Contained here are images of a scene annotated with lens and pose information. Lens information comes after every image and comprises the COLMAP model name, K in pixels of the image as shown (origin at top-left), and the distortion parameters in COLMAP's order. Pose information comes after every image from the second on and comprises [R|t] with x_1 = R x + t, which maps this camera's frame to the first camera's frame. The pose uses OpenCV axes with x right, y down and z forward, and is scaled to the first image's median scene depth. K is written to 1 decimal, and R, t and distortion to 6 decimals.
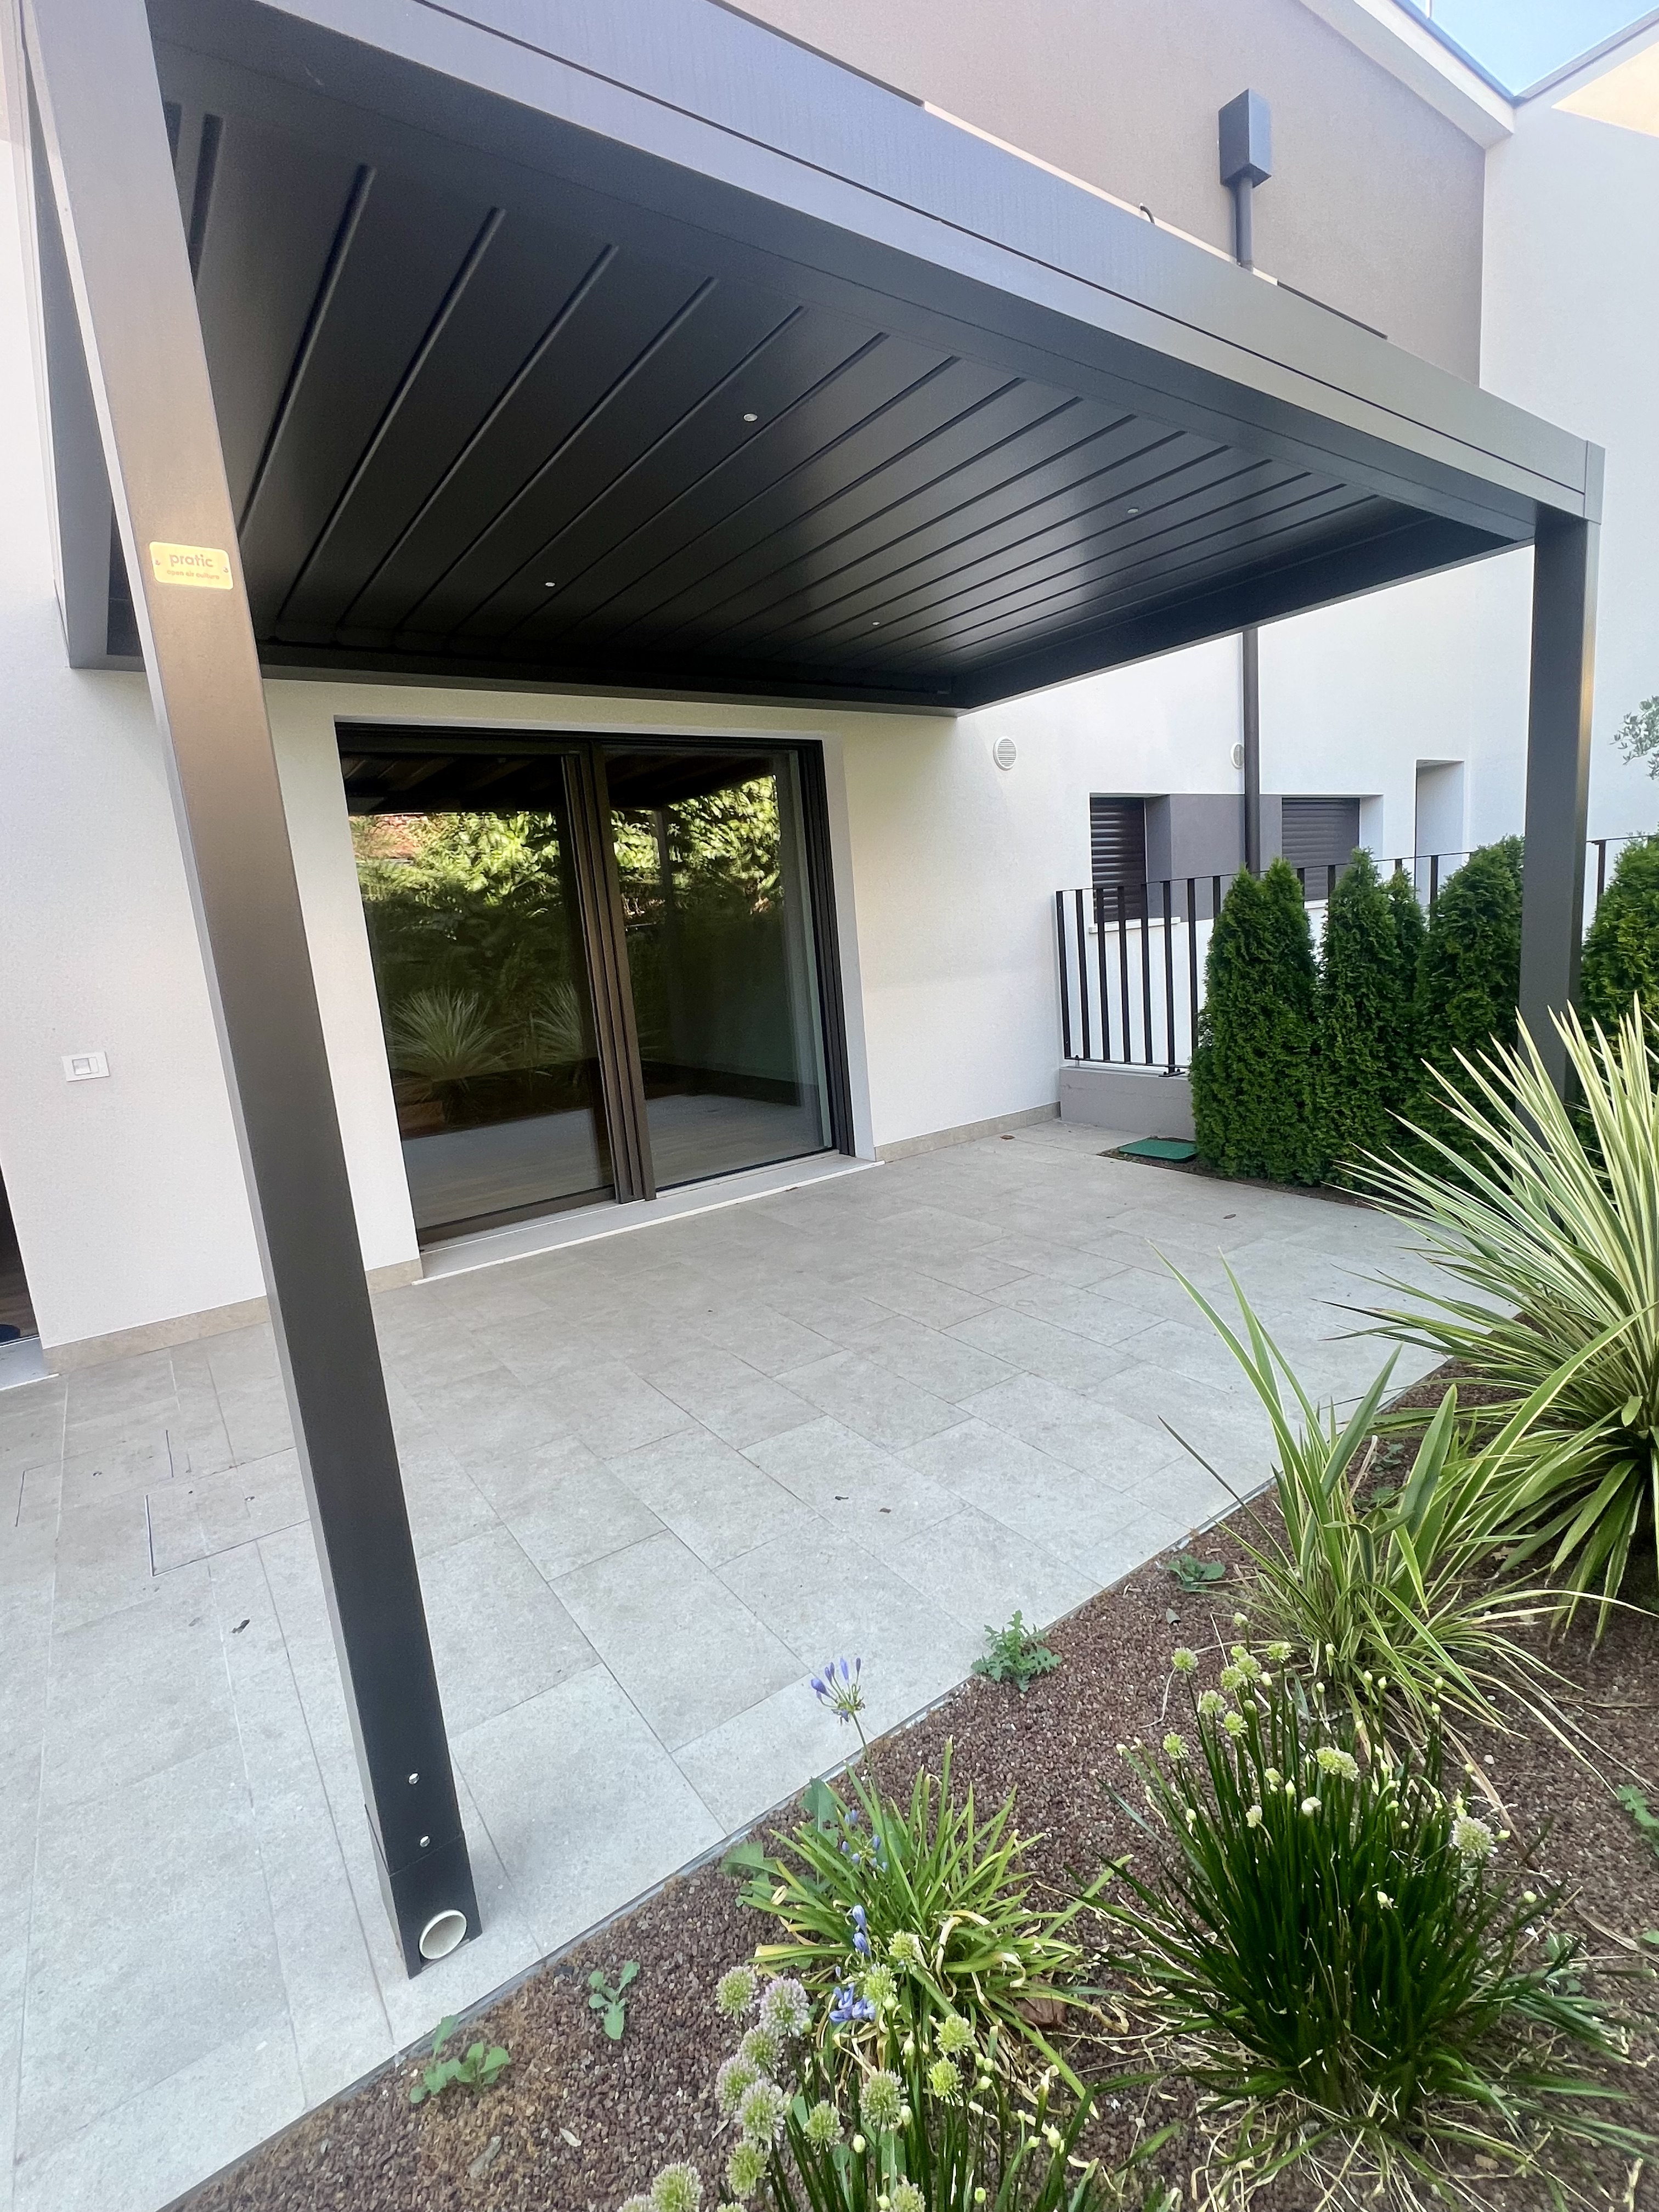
lens RADIAL K [[1013.1, 0, 827.0], [0, 1013.1, 1113.2], [0, 0, 1]] dist [0.000313, 0.000067]
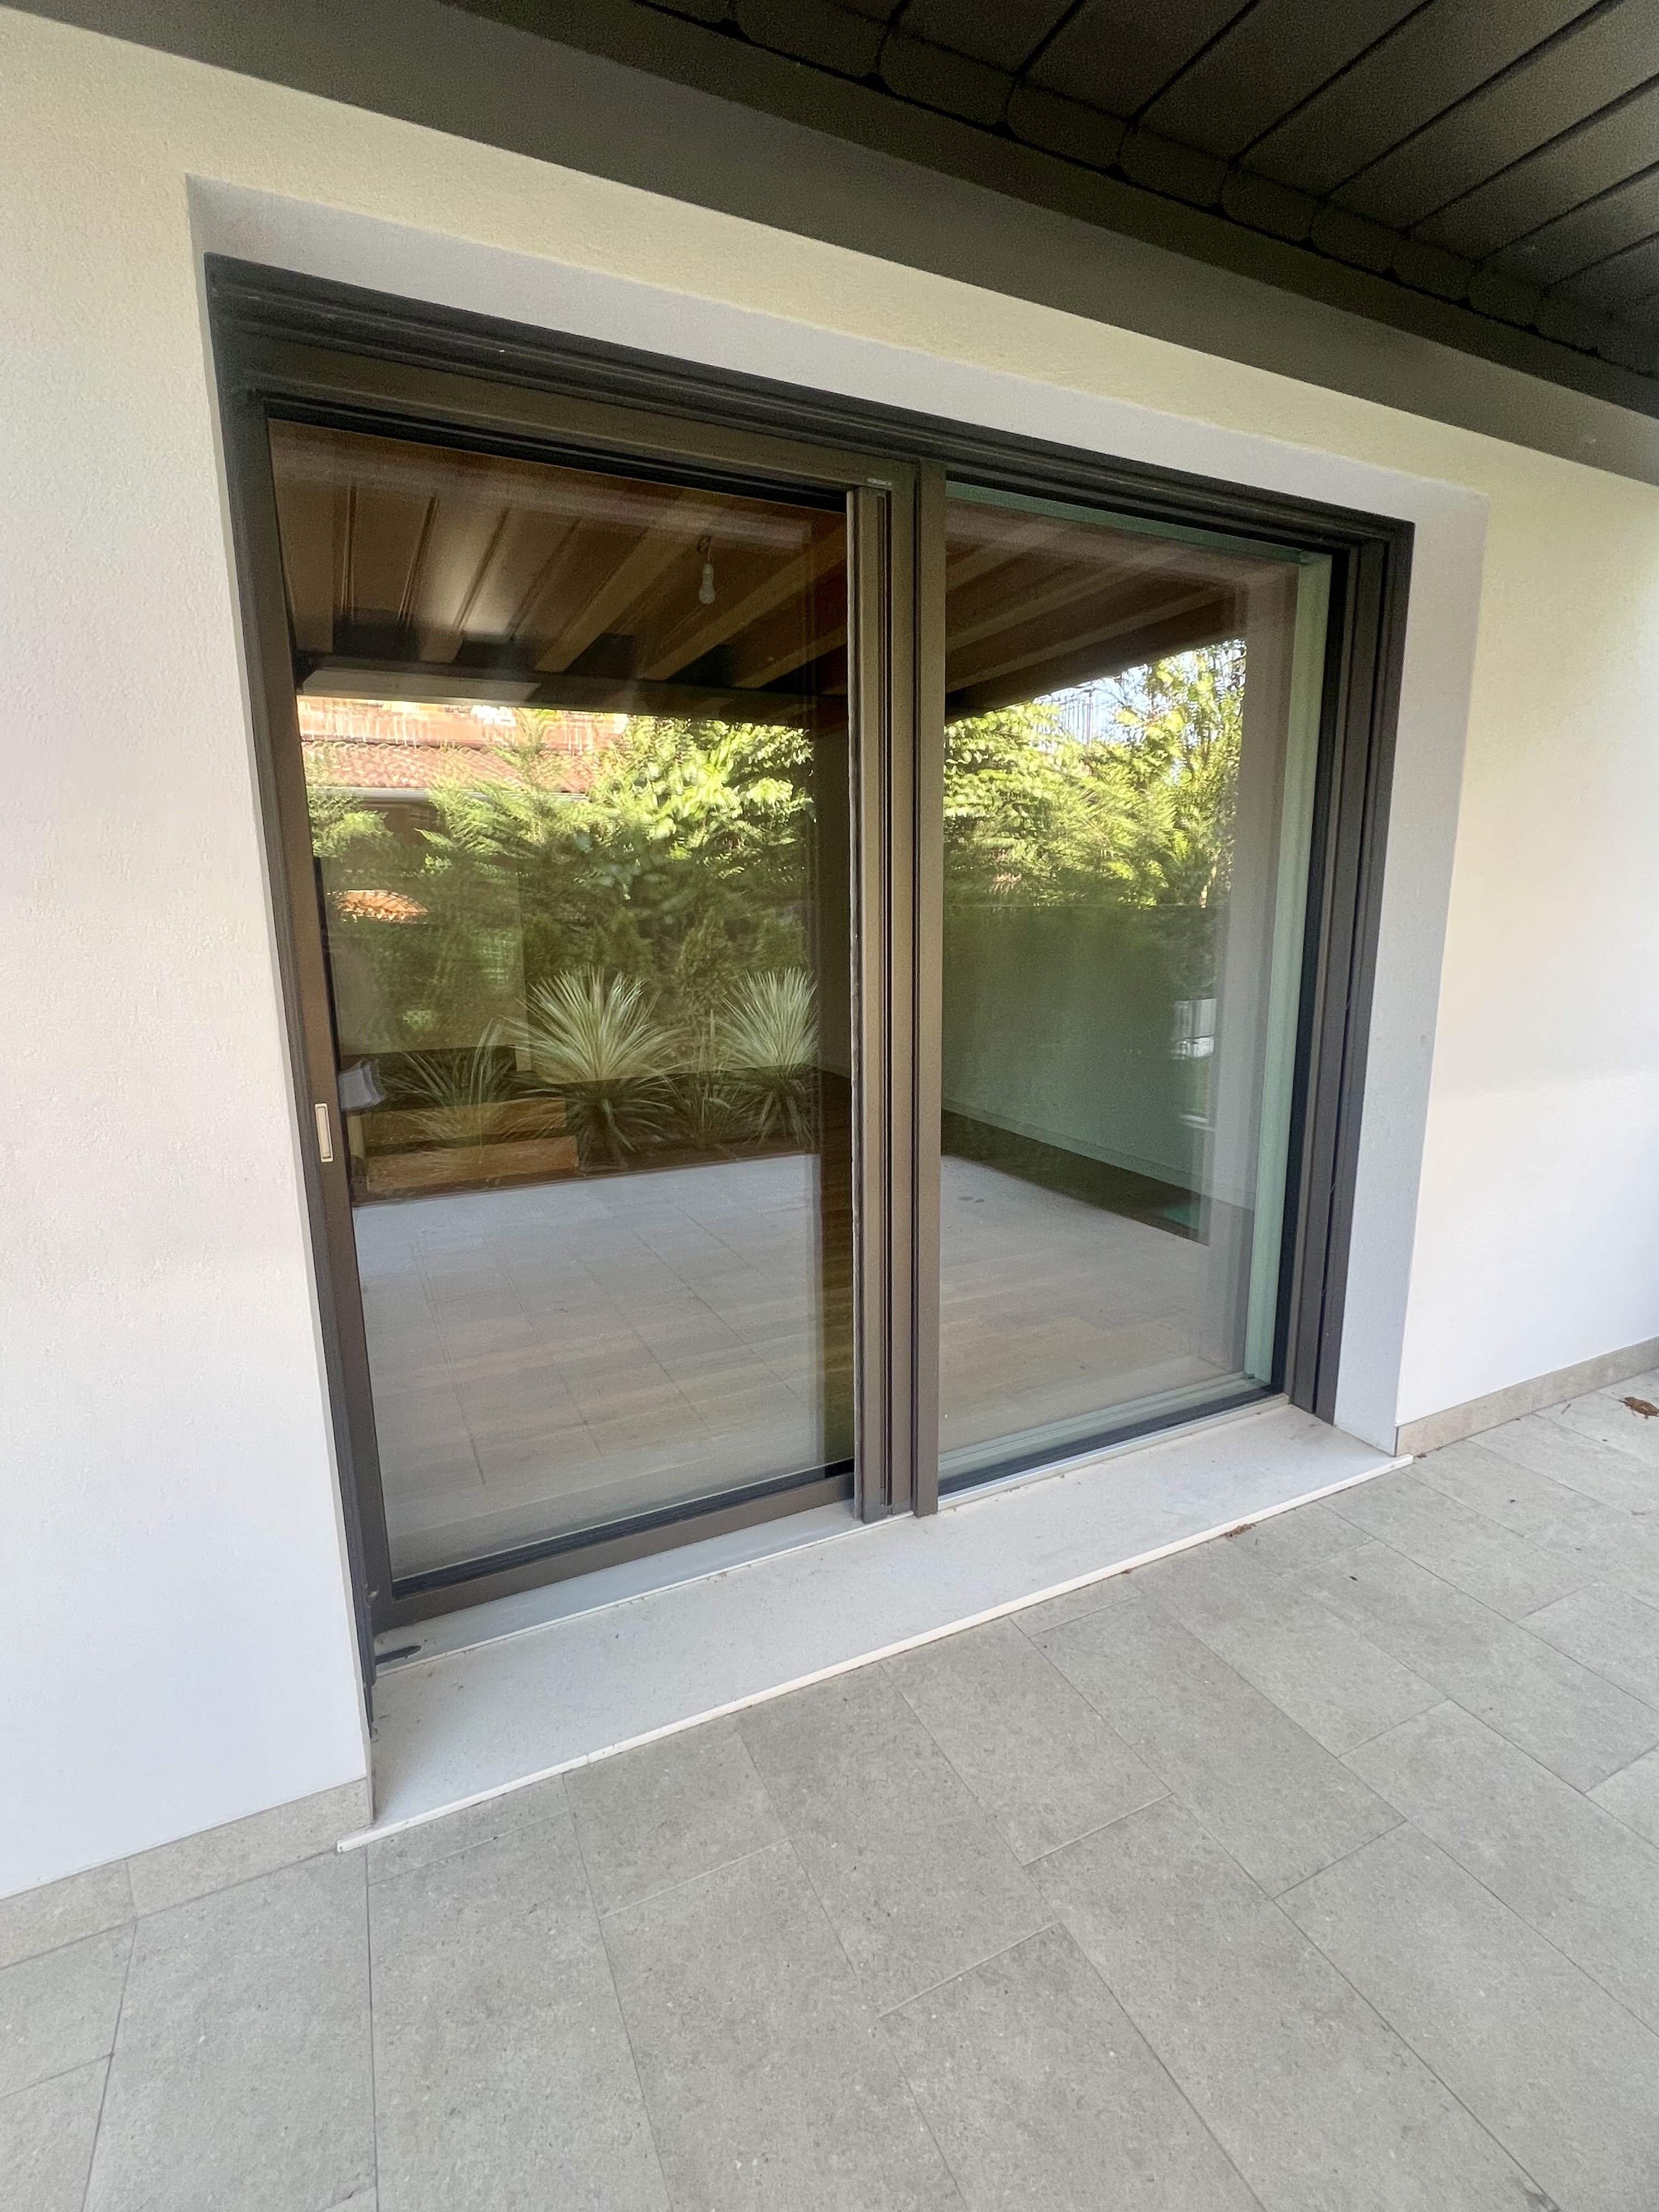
lens RADIAL K [[1013.1, 0, 822.1], [0, 1013.1, 1105.7], [0, 0, 1]] dist [0.000313, 0.000067]
pose [[0.981103, 0.106125, -0.161784, -0.077091], [-0.103047, 0.994301, 0.027321, -0.049762], [0.163761, -0.010133, 0.986448, 0.252002]]
